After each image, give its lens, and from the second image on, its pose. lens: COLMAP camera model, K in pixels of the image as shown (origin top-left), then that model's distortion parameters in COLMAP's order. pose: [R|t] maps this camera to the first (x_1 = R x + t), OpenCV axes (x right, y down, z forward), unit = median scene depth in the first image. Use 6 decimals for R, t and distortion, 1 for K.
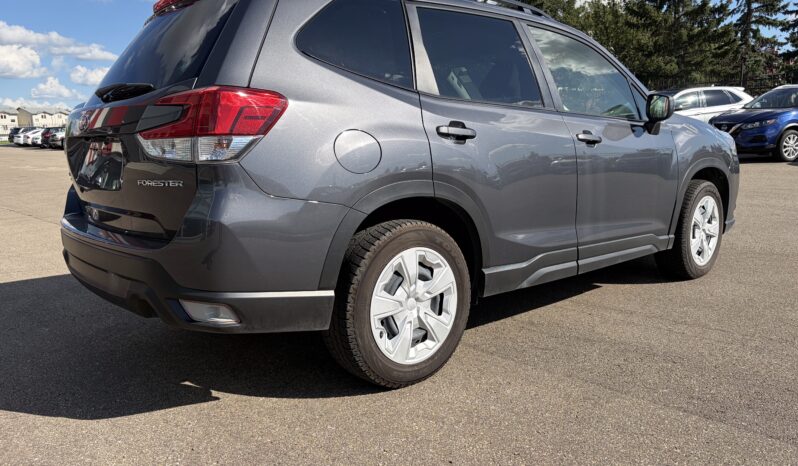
lens RADIAL K [[603.5, 0, 395.8], [0, 603.5, 233.7], [0, 0, 1]] dist [0.034469, -0.029861]
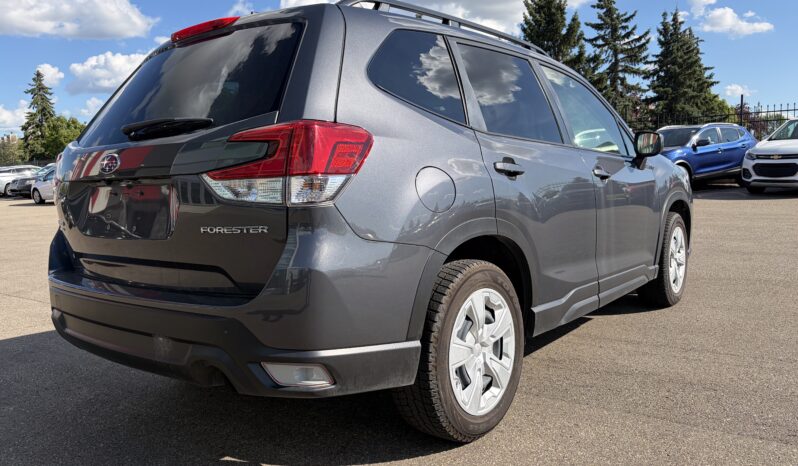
lens RADIAL K [[603.5, 0, 400.5], [0, 603.5, 235.7], [0, 0, 1]] dist [0.034469, -0.029861]
pose [[0.983027, -0.033839, 0.180313, -0.257266], [0.045166, 0.997231, -0.059084, -0.010244], [-0.177815, 0.066225, 0.981833, 0.082956]]
